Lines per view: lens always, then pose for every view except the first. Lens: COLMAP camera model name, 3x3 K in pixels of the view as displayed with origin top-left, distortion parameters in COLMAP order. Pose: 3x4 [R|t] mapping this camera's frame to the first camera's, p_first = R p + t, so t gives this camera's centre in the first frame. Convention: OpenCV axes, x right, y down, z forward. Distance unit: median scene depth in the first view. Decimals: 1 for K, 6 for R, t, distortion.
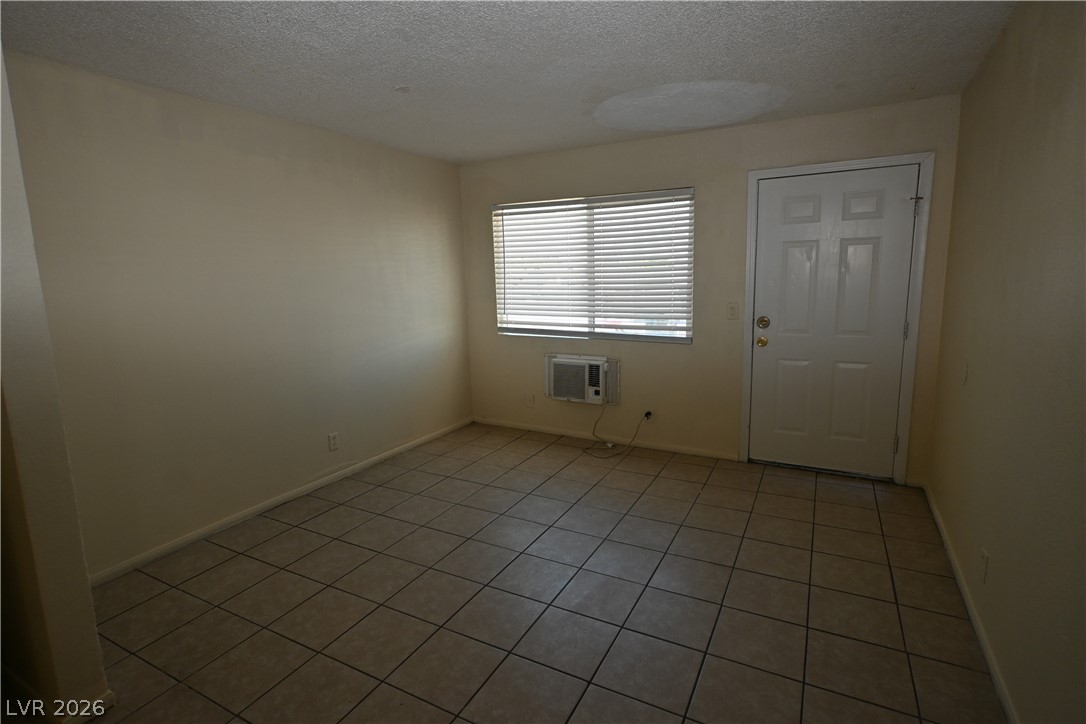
lens RADIAL K [[537.5, 0, 541.7], [0, 537.5, 357.2], [0, 0, 1]] dist [-0.001405, 0.003514]
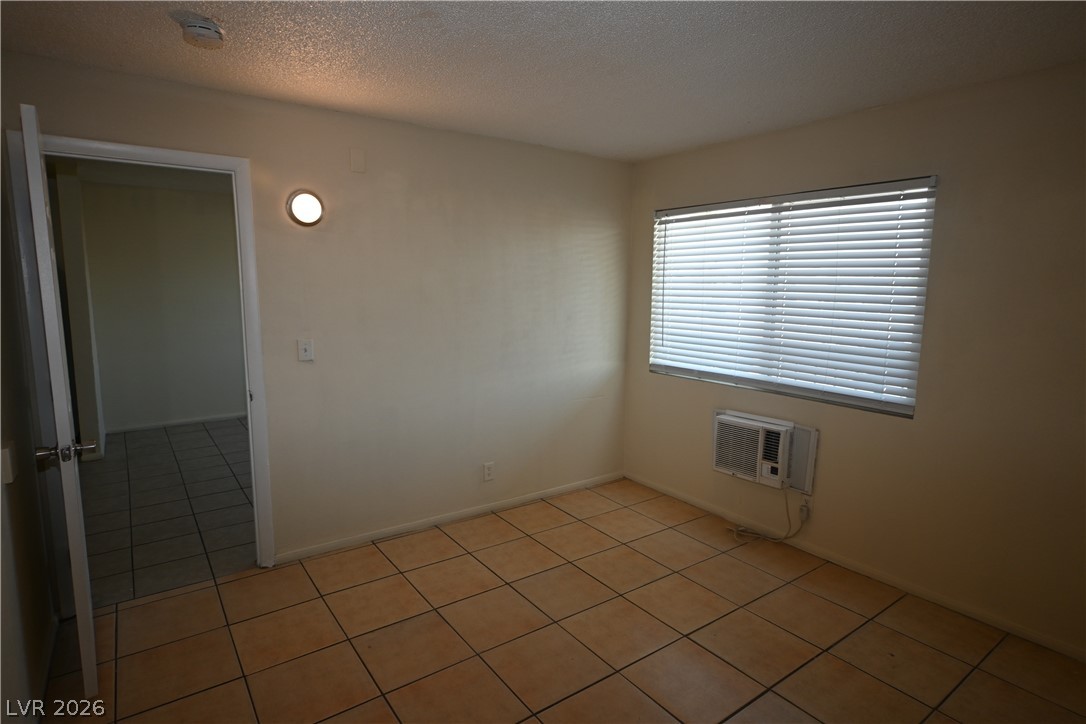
lens RADIAL K [[569.9, 0, 548.1], [0, 569.9, 363.7], [0, 0, 1]] dist [-0.008008, 0.005547]
pose [[0.906129, 0.077946, -0.415759, 0.131819], [-0.084904, 0.996388, 0.001756, -0.049301], [0.414394, 0.033708, 0.909473, 0.190765]]
